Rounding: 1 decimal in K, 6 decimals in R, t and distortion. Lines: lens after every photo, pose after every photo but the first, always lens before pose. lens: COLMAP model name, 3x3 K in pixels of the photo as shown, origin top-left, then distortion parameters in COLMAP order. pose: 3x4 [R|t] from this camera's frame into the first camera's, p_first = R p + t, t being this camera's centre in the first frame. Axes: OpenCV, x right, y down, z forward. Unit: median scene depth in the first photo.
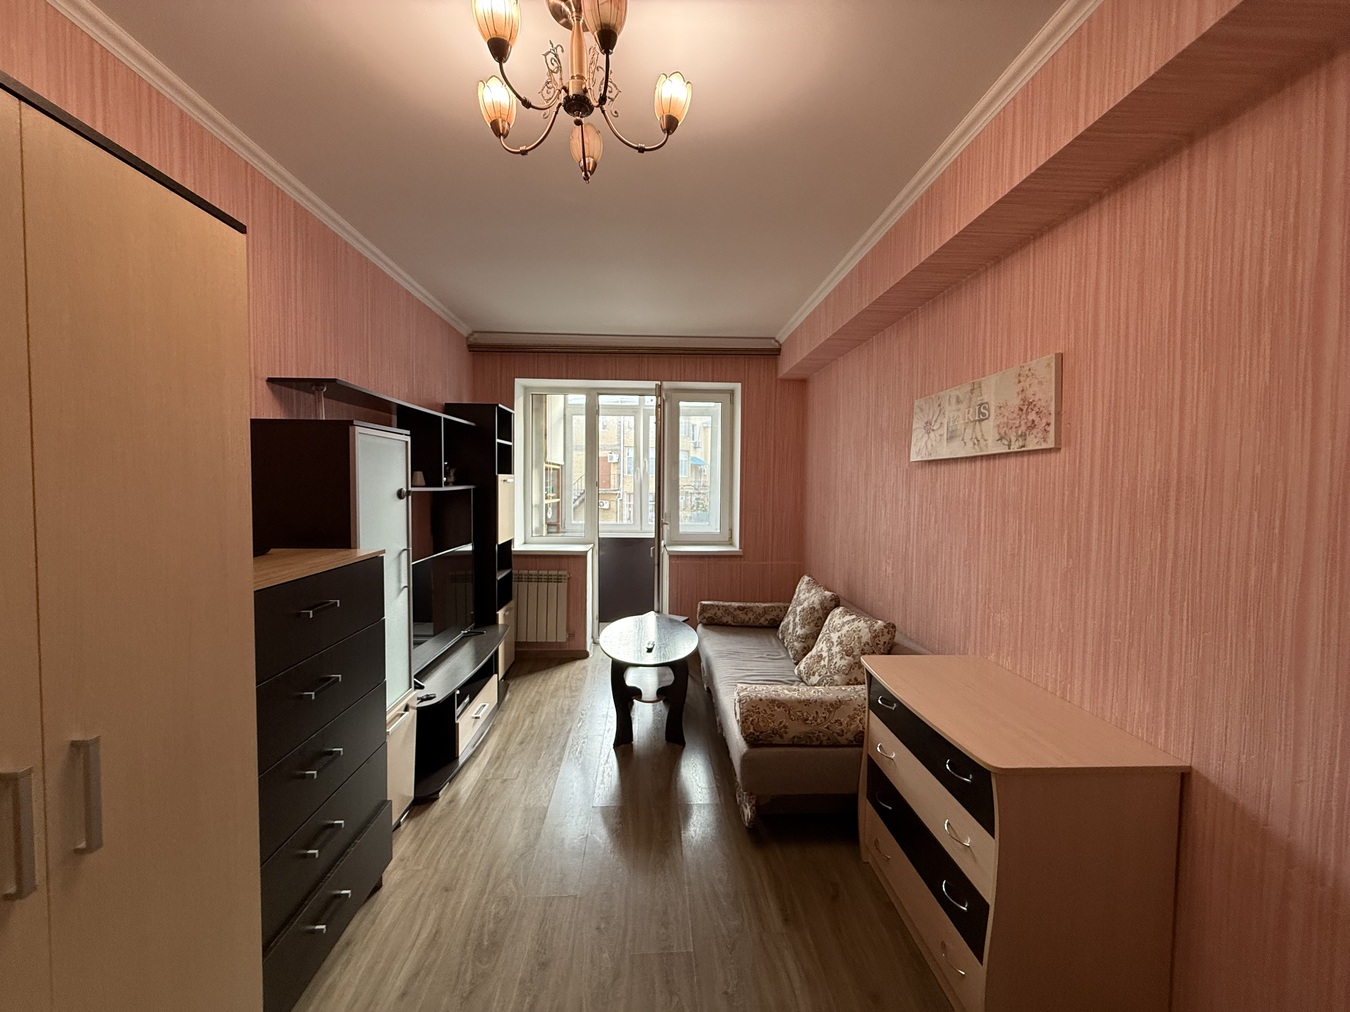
lens RADIAL K [[537.9, 0, 676.2], [0, 537.9, 495.8], [0, 0, 1]] dist [0.001729, -0.000330]
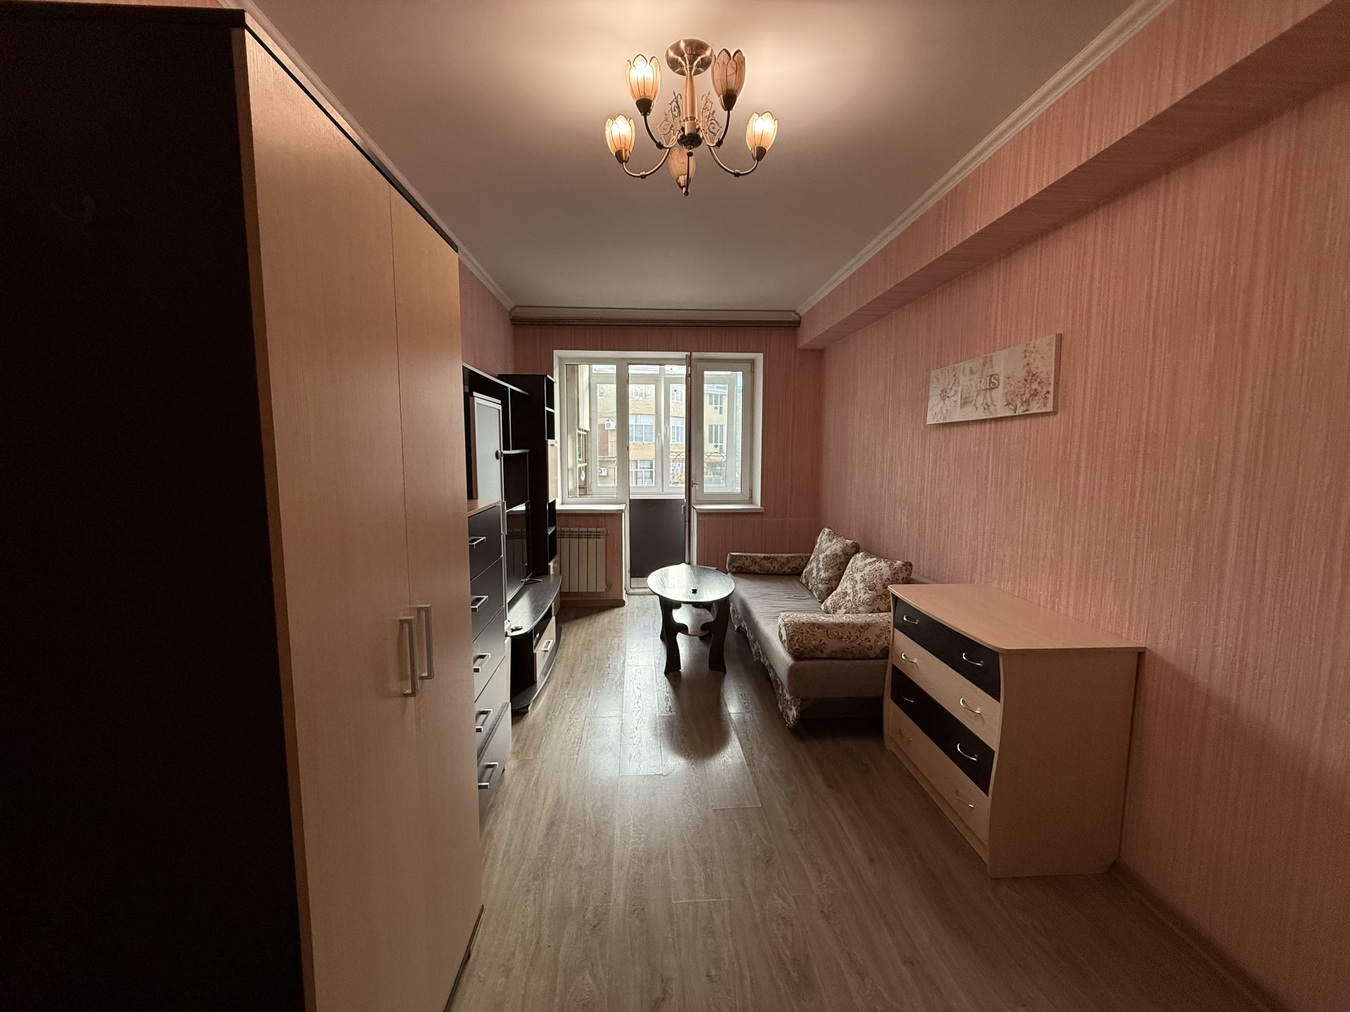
lens RADIAL K [[537.9, 0, 676.6], [0, 537.9, 496.3], [0, 0, 1]] dist [0.001729, -0.000330]
pose [[0.999858, -0.008856, 0.014337, -0.147370], [0.007954, 0.998058, 0.061777, 0.017952], [-0.014856, -0.061654, 0.997987, -0.190976]]
